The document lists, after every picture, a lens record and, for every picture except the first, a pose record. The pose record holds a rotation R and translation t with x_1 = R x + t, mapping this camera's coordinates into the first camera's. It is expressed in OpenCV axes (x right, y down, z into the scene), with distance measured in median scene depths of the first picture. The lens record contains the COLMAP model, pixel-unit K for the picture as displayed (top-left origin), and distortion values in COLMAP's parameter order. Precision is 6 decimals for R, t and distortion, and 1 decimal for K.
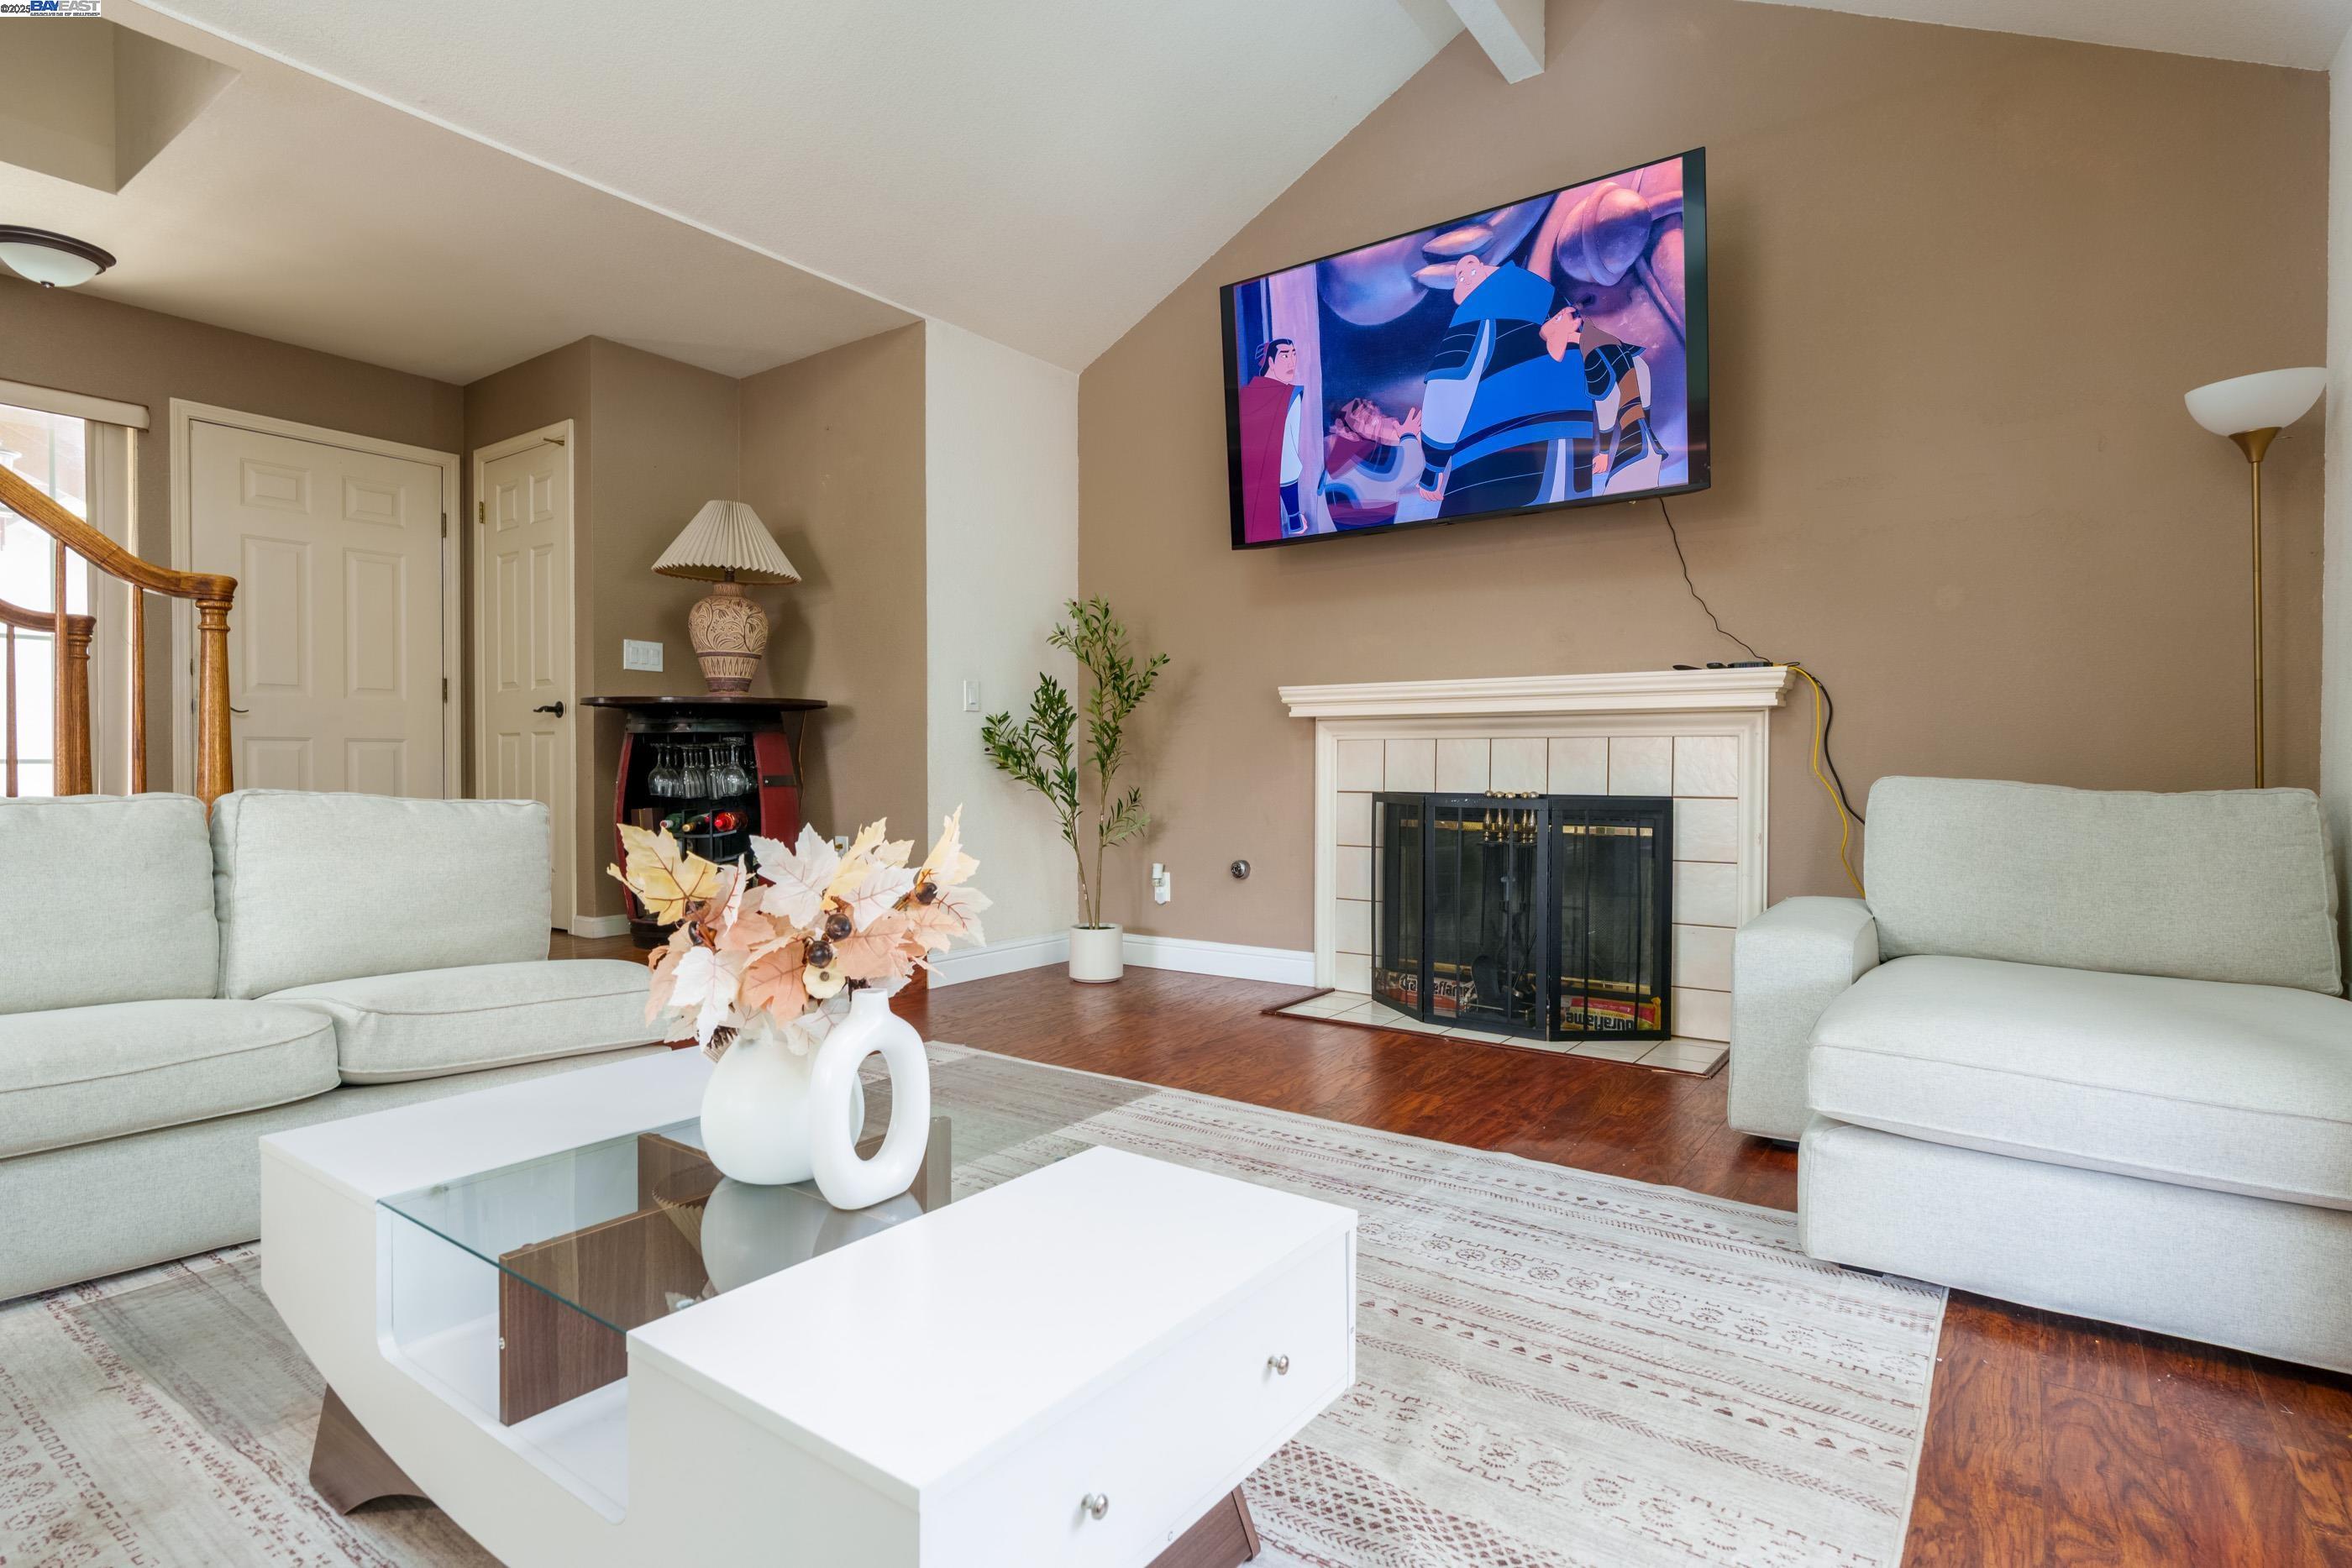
lens RADIAL K [[1162.1, 0, 1160.9], [0, 1162.1, 775.8], [0, 0, 1]] dist [-0.002805, -0.000452]
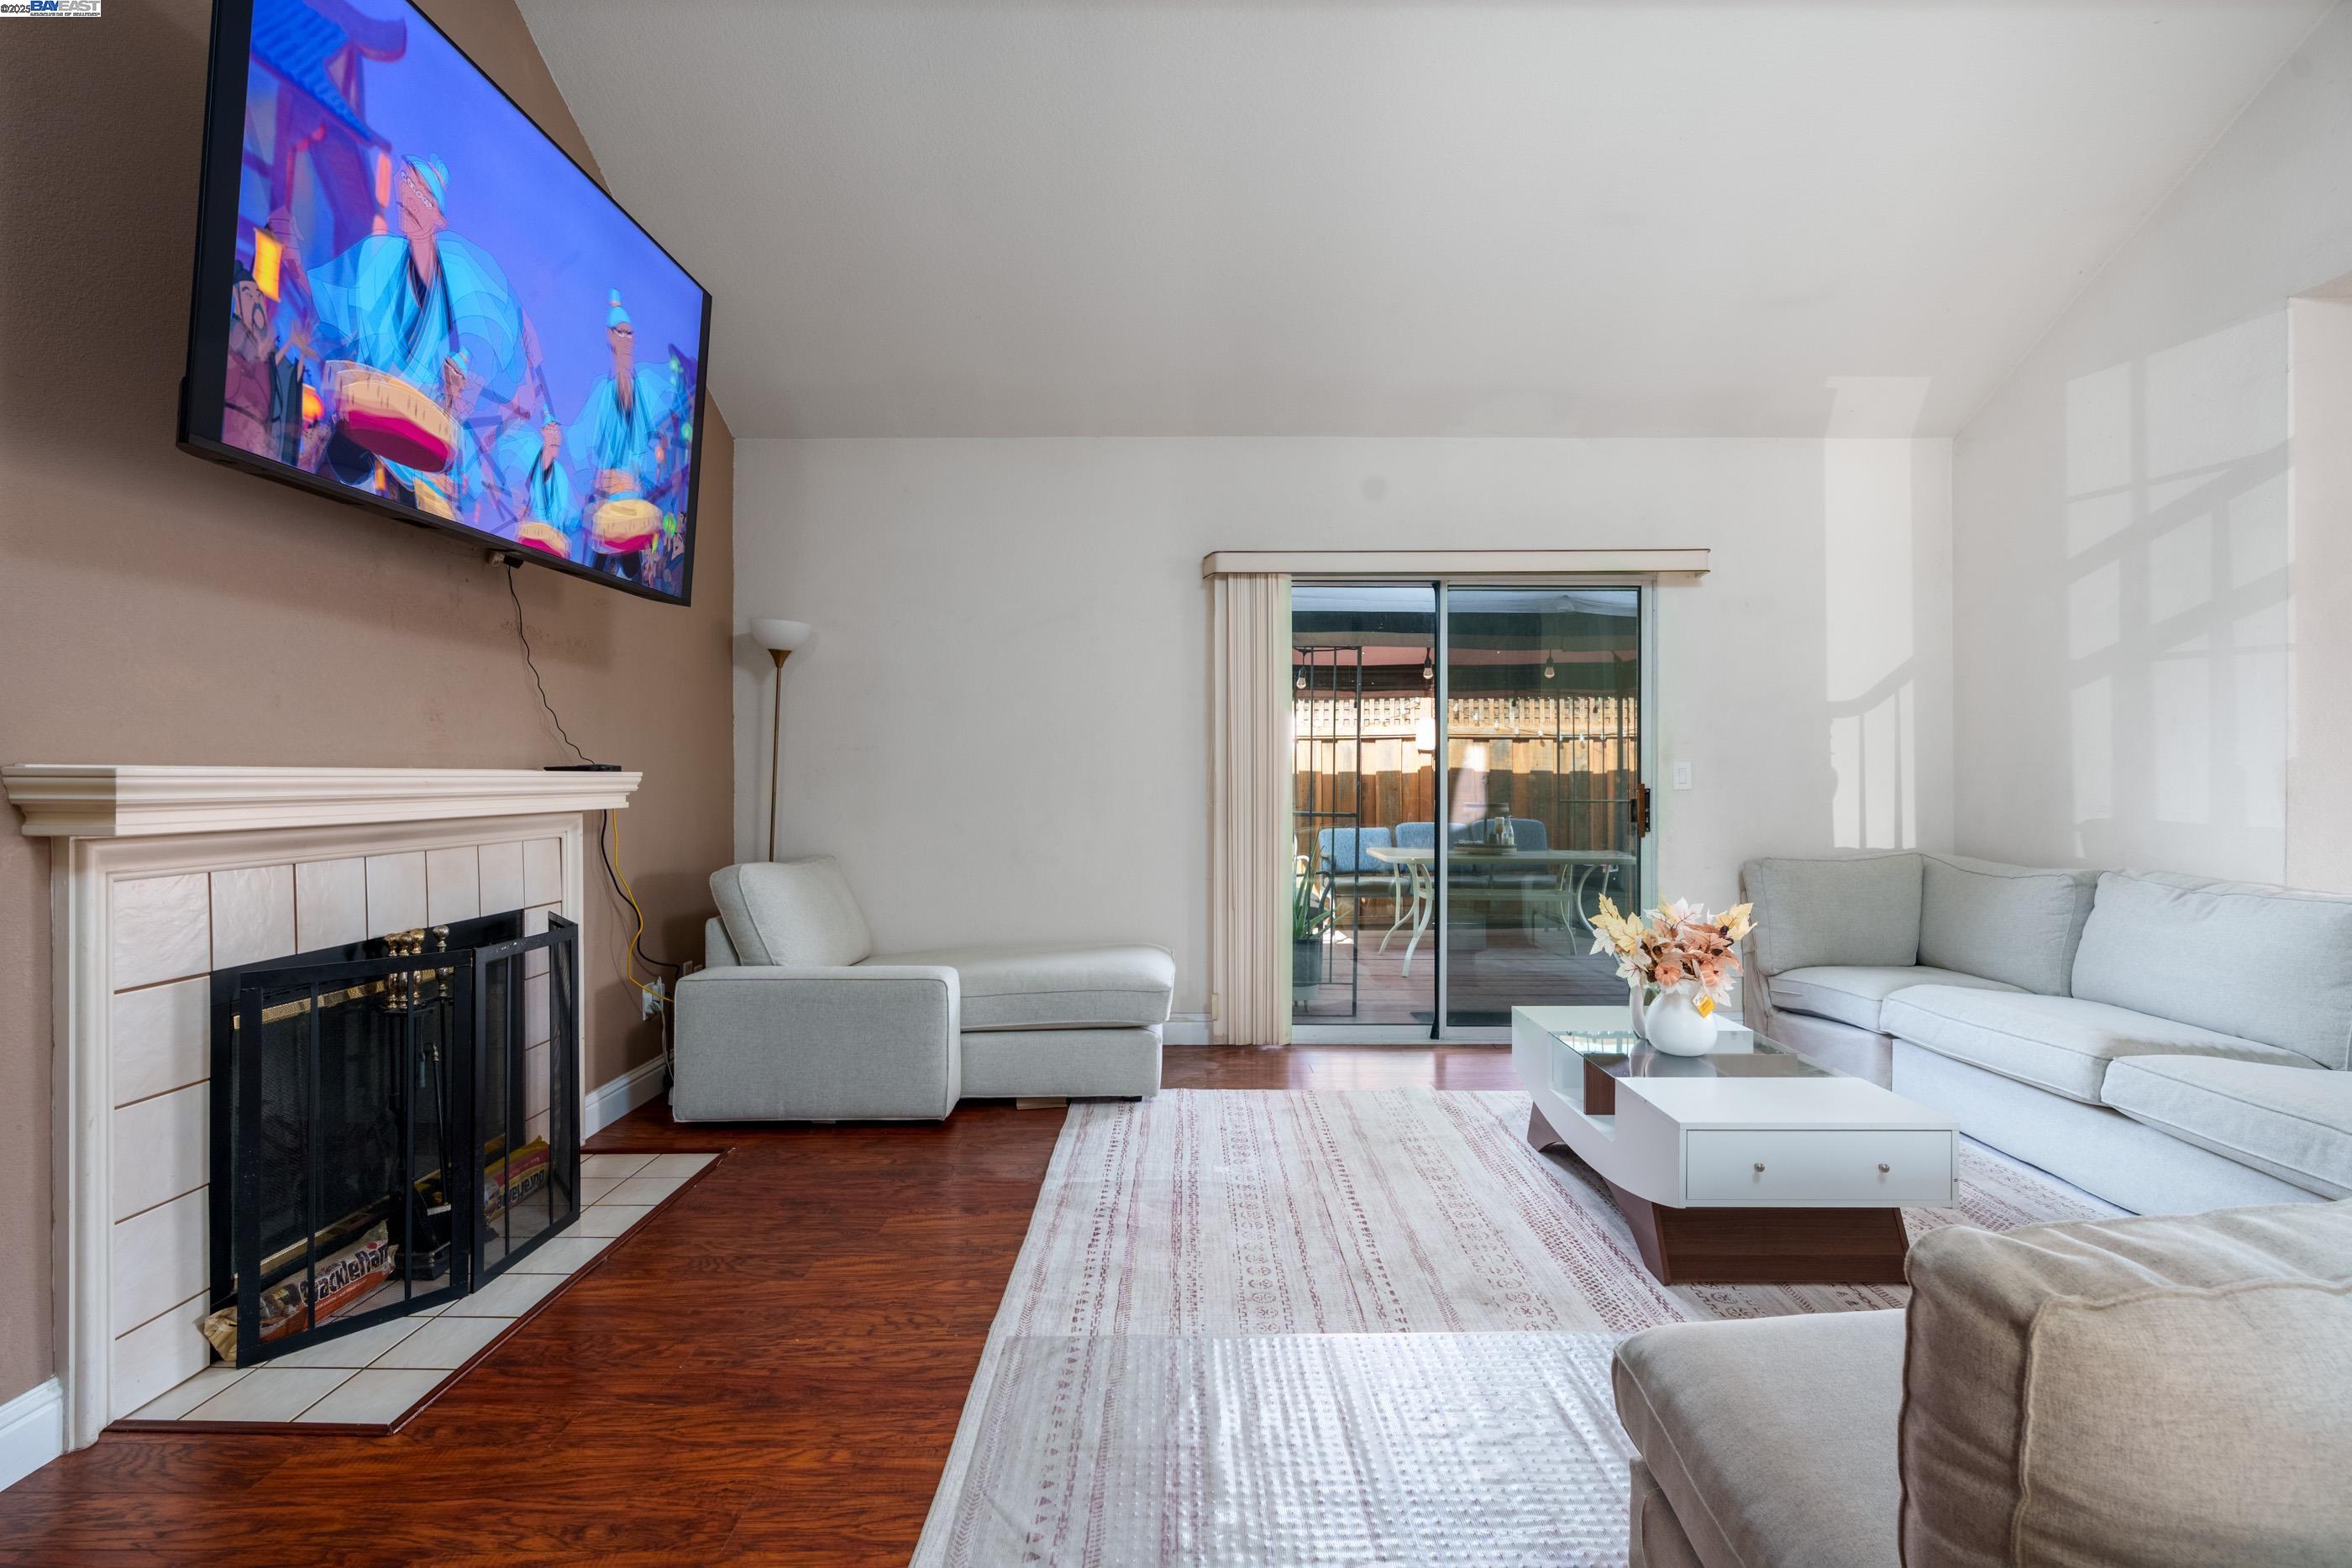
lens RADIAL K [[1162.1, 0, 1160.4], [0, 1162.1, 780.1], [0, 0, 1]] dist [-0.002805, -0.000452]
pose [[-0.600199, -0.003456, 0.799843, -0.642988], [0.009437, 0.999890, 0.011402, -0.099533], [-0.799795, 0.014391, -0.600101, 1.320023]]
